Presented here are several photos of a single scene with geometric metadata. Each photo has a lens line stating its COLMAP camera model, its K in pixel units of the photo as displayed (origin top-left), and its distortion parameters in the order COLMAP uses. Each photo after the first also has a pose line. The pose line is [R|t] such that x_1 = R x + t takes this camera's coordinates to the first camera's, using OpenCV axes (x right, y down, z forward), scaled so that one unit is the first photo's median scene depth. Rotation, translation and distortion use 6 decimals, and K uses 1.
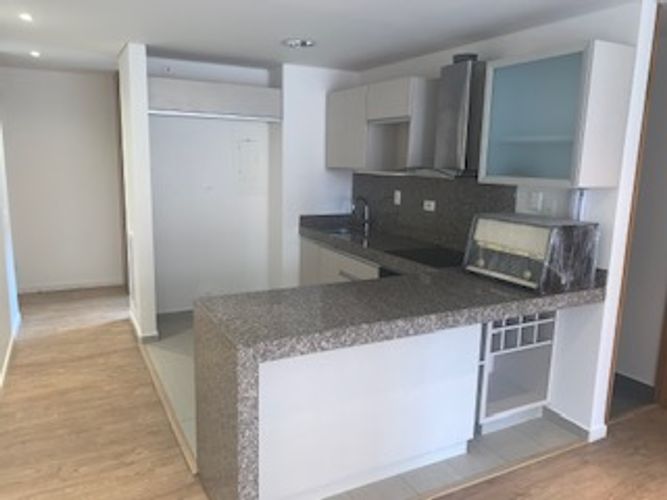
lens RADIAL K [[510.0, 0, 333.5], [0, 510.0, 250.0], [0, 0, 1]] dist [0.086493, -0.097810]
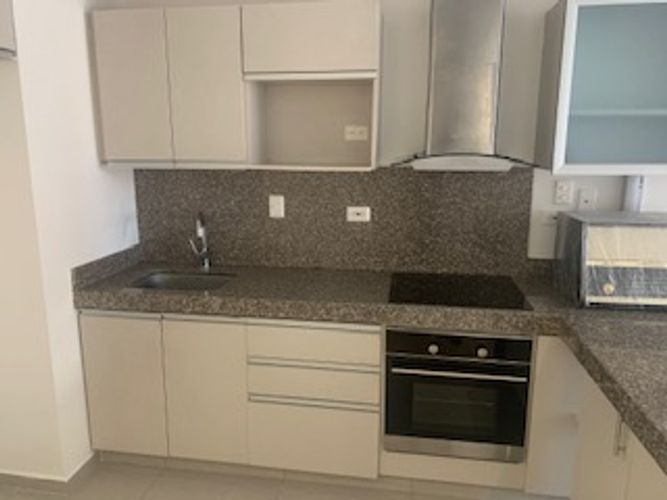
lens RADIAL K [[510.0, 0, 333.5], [0, 510.0, 250.0], [0, 0, 1]] dist [0.086493, -0.097810]
pose [[0.593085, -0.191446, 0.782047, -0.358033], [0.156199, 0.980224, 0.121503, -0.128071], [-0.789843, 0.050094, 0.611260, 0.640185]]
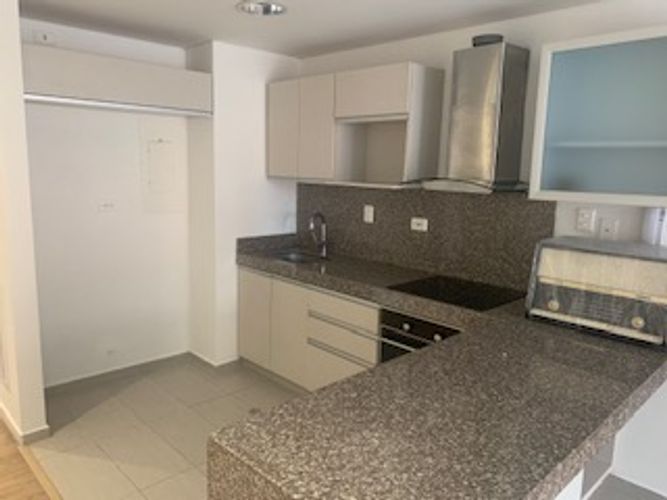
lens RADIAL K [[510.0, 0, 333.5], [0, 510.0, 250.0], [0, 0, 1]] dist [0.086493, -0.097810]
pose [[0.958787, -0.050043, 0.279685, -0.176273], [0.050874, 0.998696, 0.004289, -0.057340], [-0.279535, 0.010117, 0.960082, 0.262761]]
